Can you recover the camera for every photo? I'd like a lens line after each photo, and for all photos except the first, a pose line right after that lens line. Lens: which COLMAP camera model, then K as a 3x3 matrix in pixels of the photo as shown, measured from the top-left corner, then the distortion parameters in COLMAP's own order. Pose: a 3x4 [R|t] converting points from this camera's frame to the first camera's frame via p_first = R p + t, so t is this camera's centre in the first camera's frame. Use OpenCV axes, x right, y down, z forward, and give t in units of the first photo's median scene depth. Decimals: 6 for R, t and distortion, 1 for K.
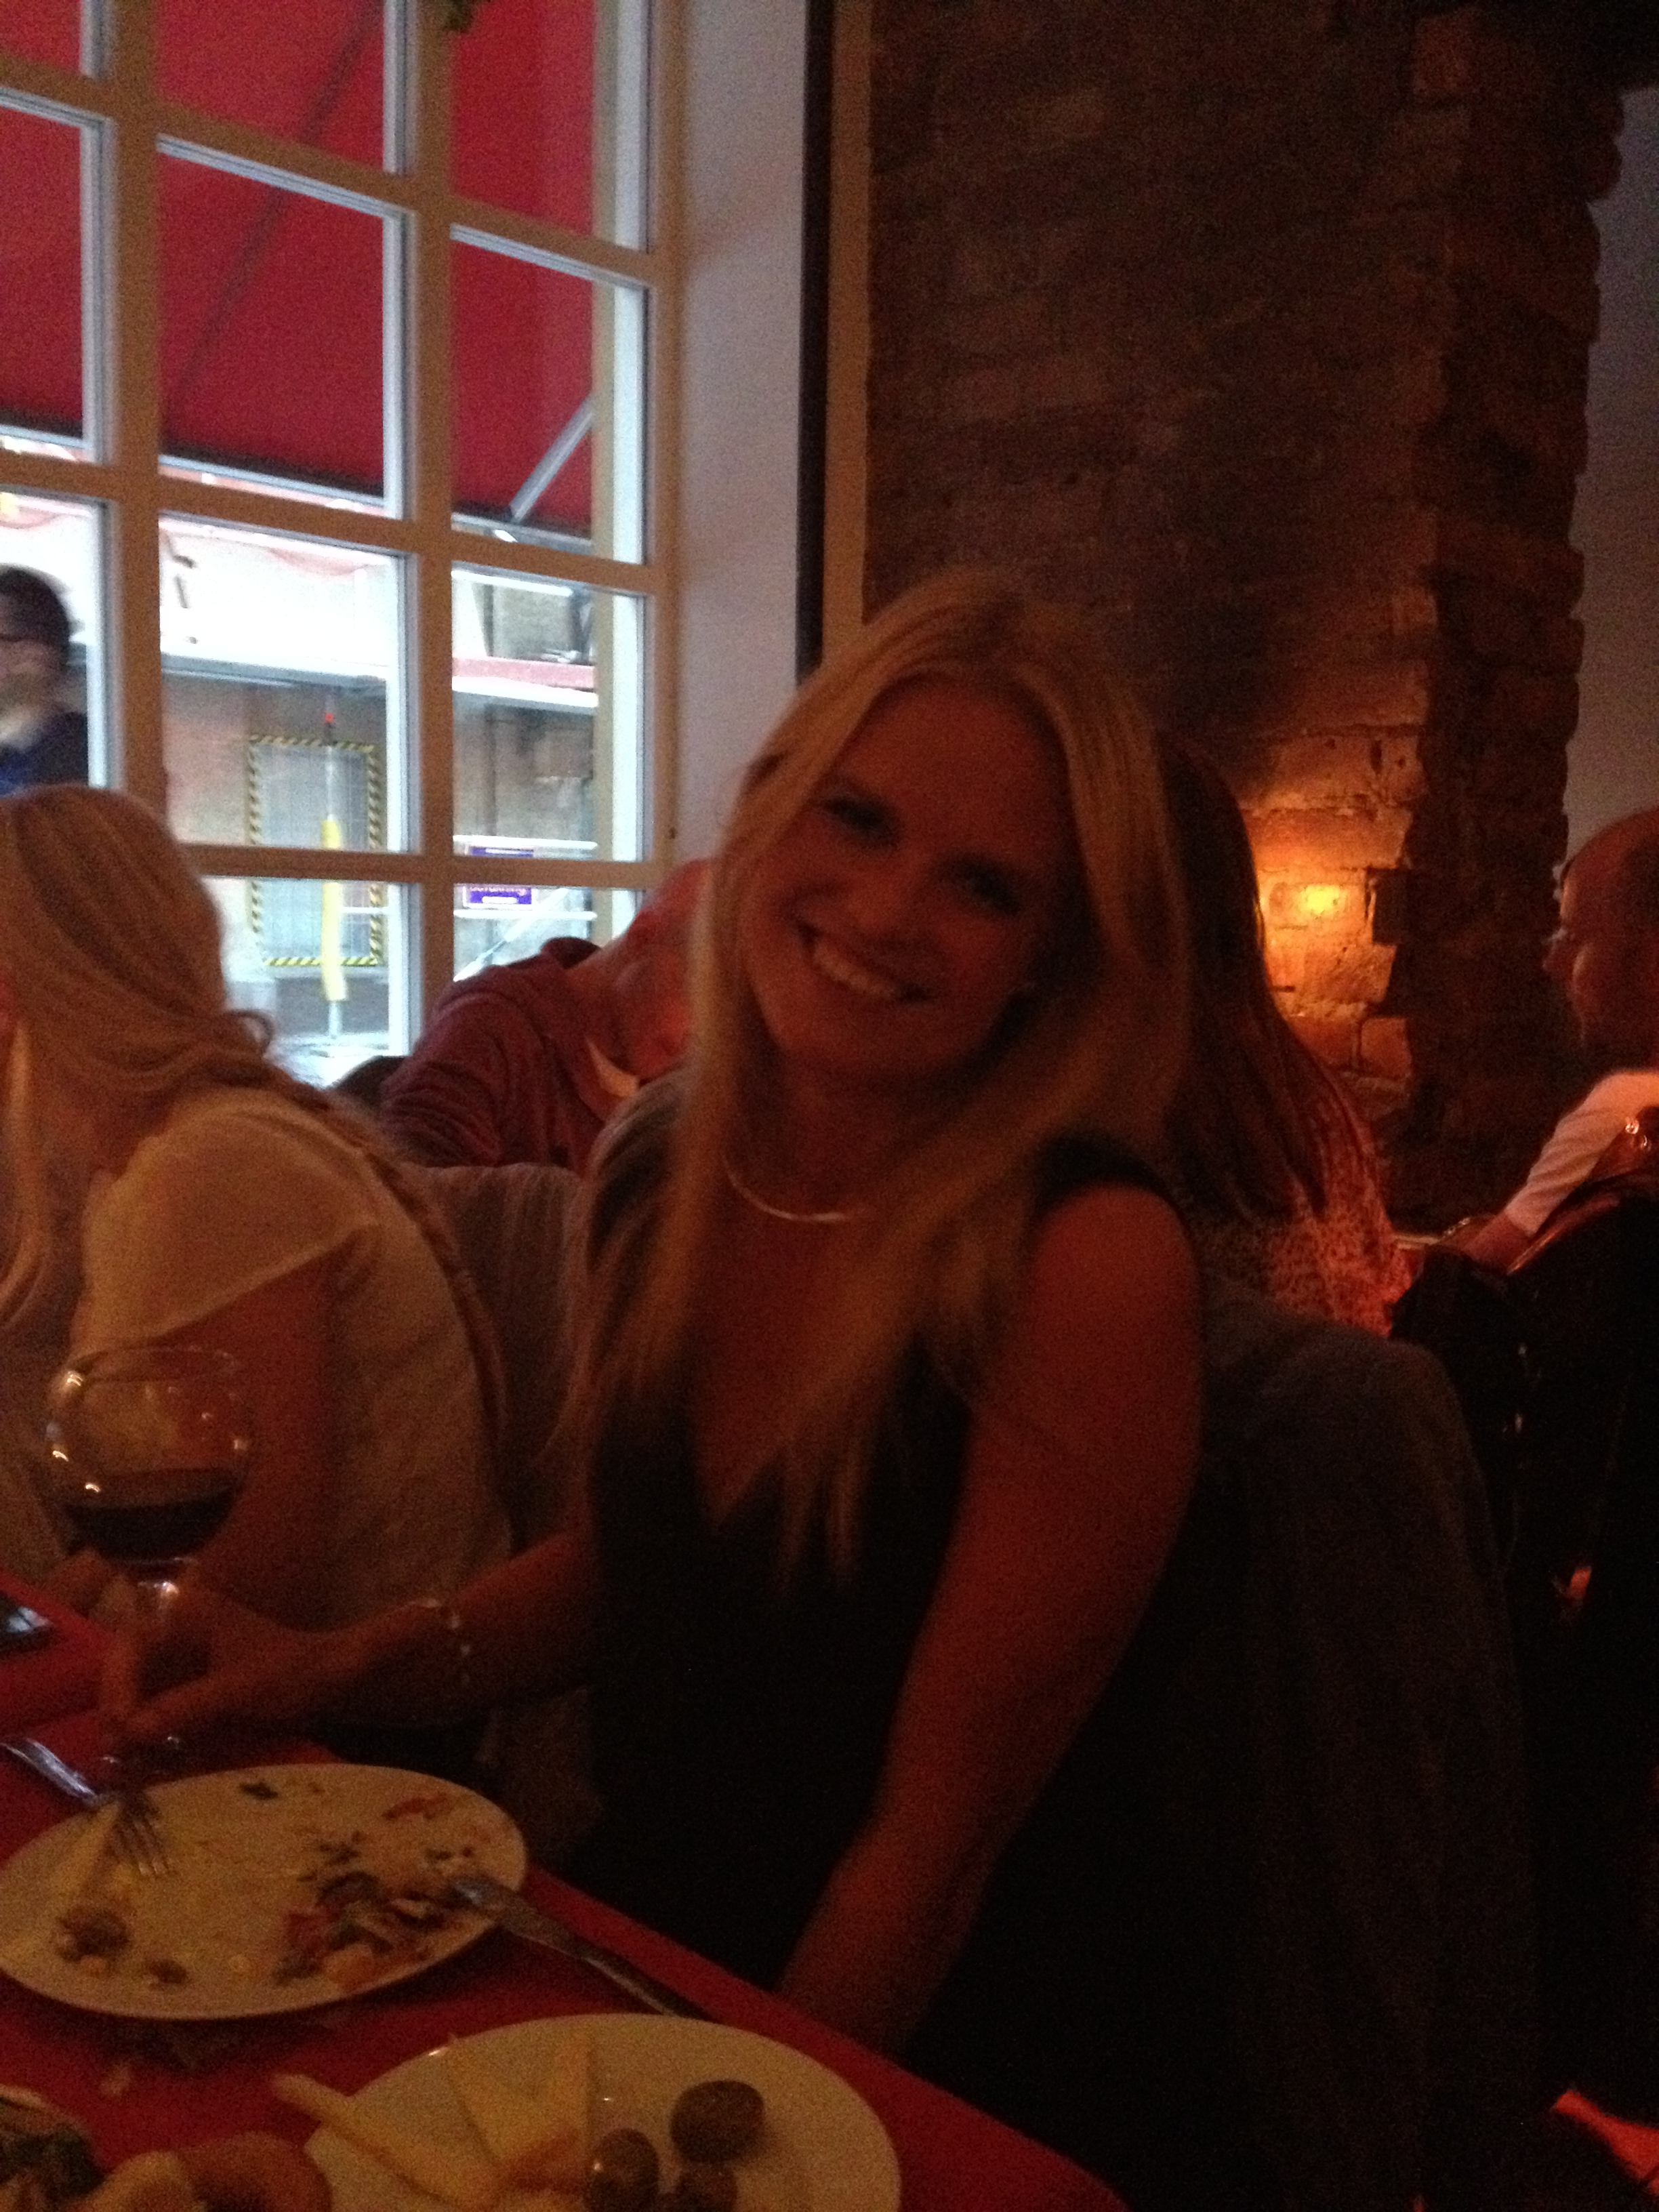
lens RADIAL K [[2071.1, 0, 823.1], [0, 2071.1, 1113.2], [0, 0, 1]] dist [0.176806, -0.416936]
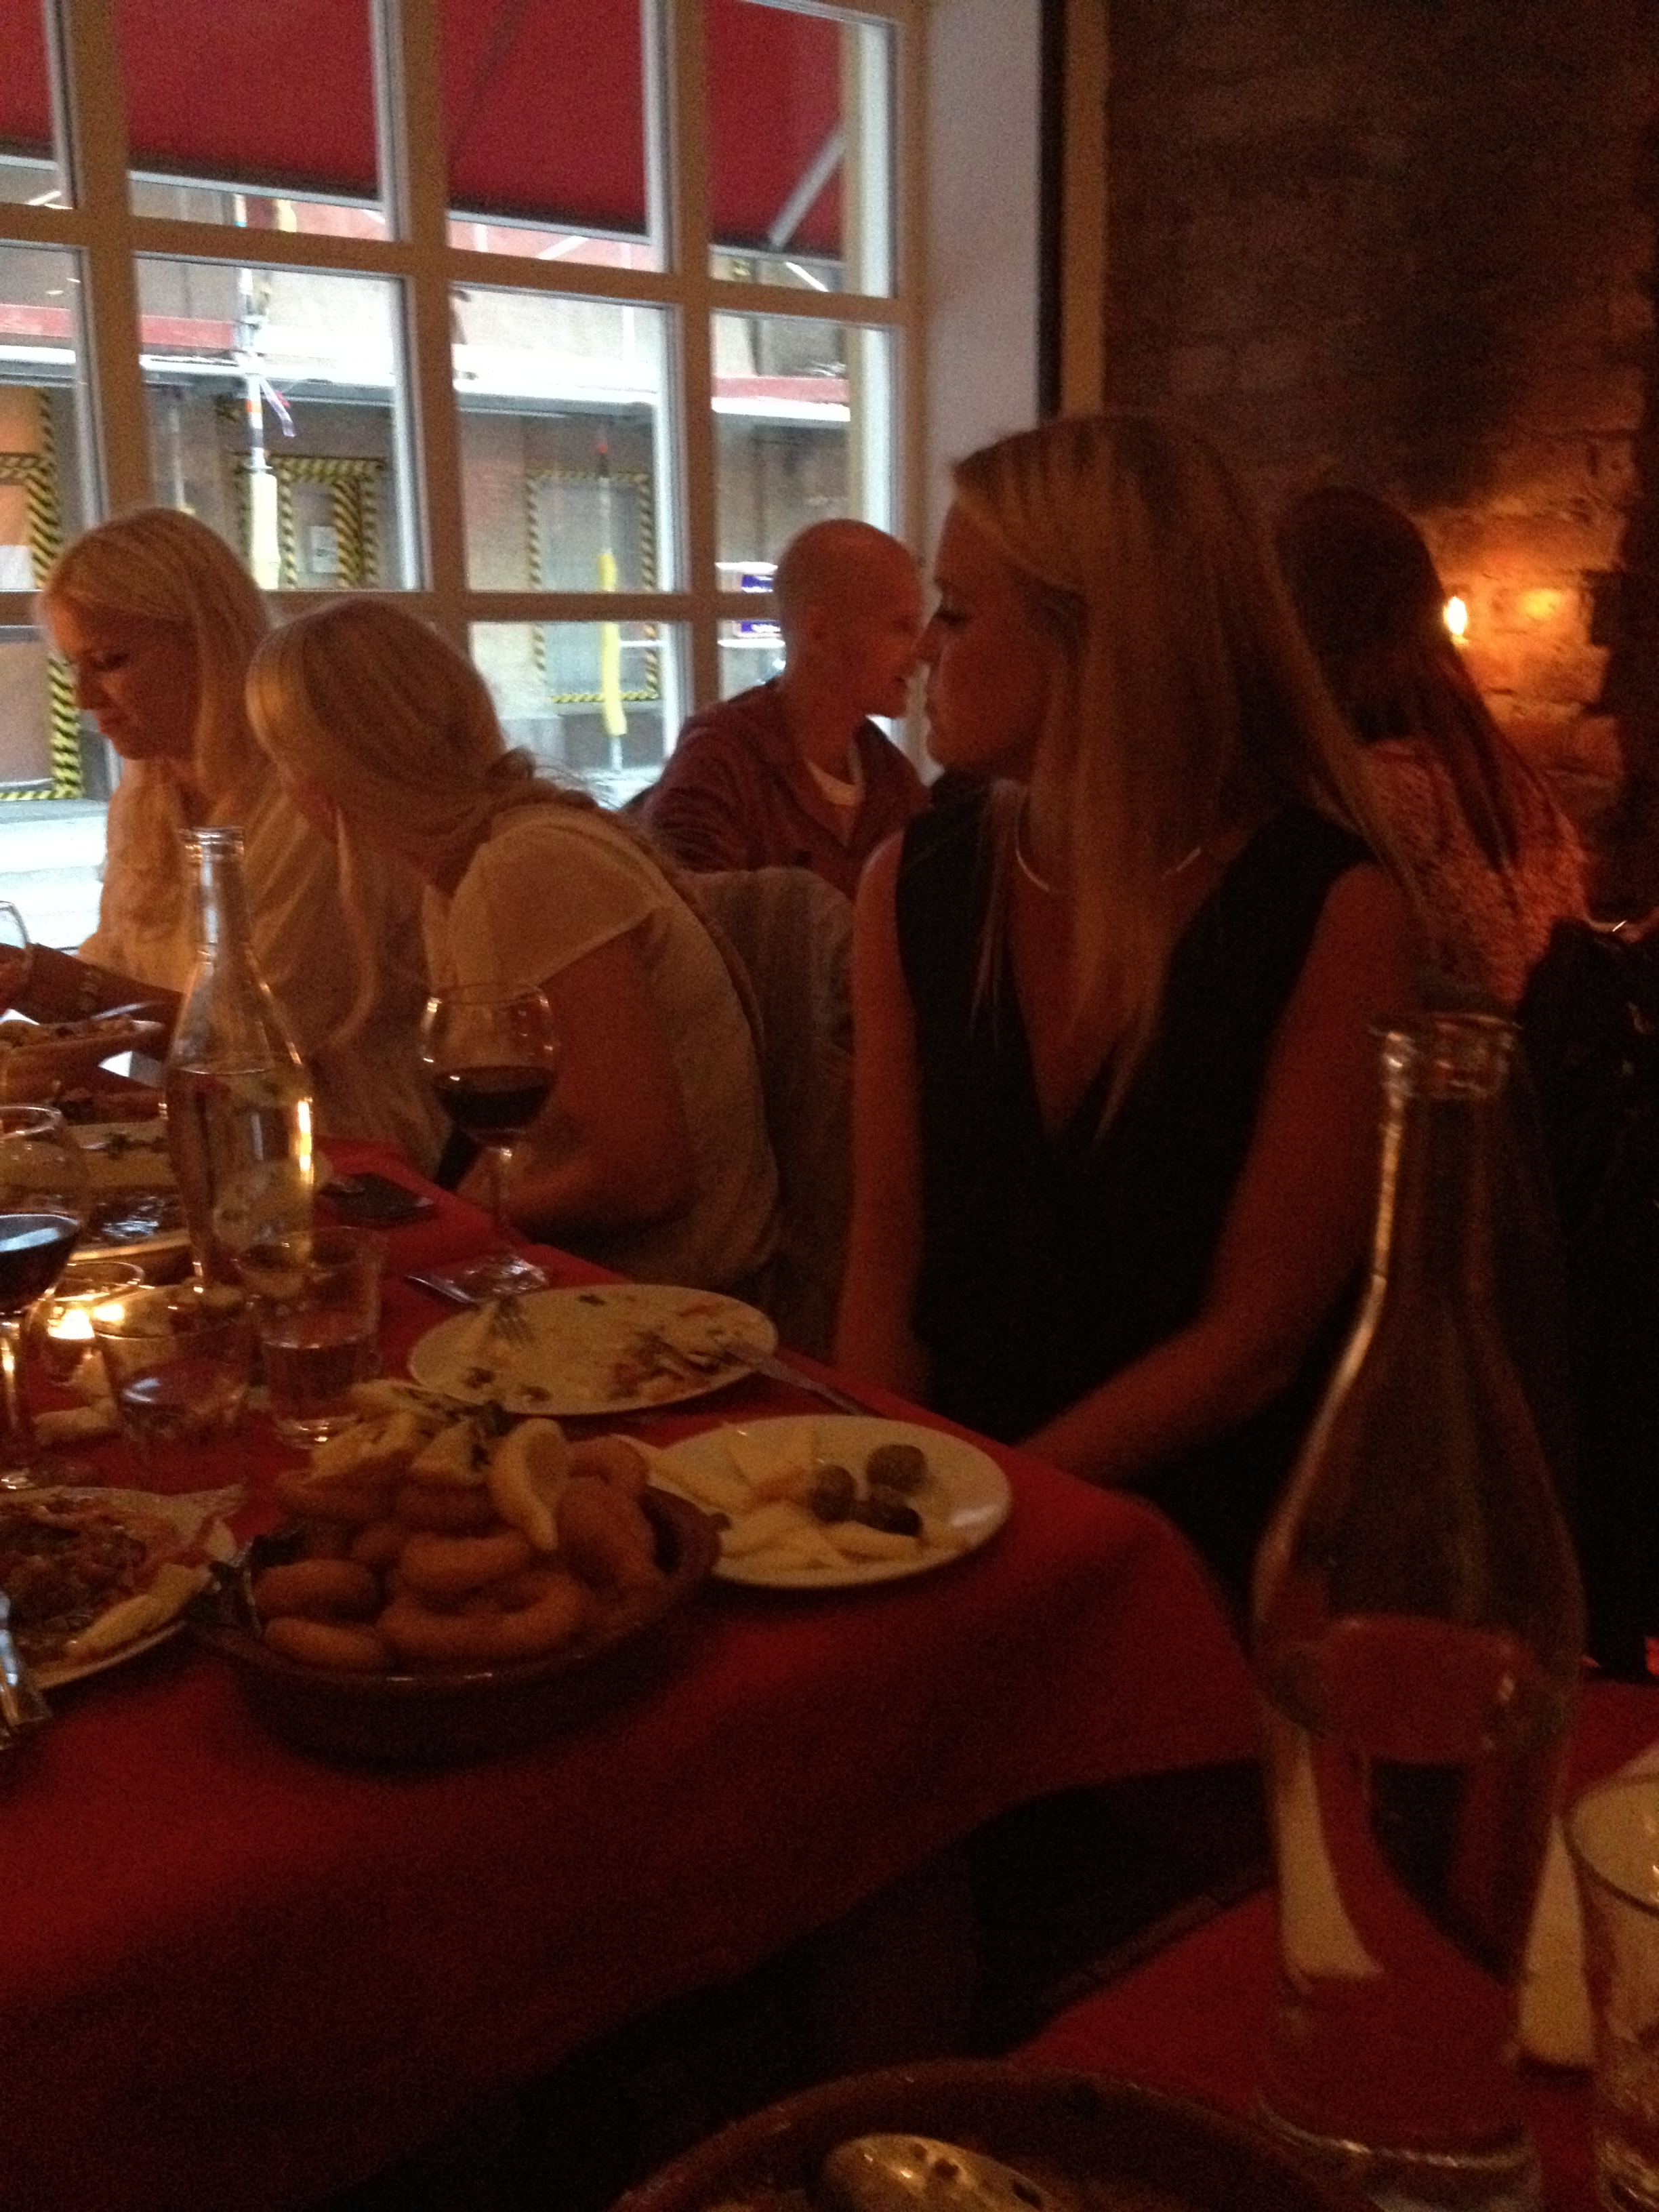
lens RADIAL K [[2071.1, 0, 823.1], [0, 2071.1, 1113.2], [0, 0, 1]] dist [0.176806, -0.416936]
pose [[0.991022, -0.002290, -0.133677, 0.024574], [0.019710, 0.991431, 0.129137, 0.006908], [0.132236, -0.130612, 0.982575, -0.111738]]
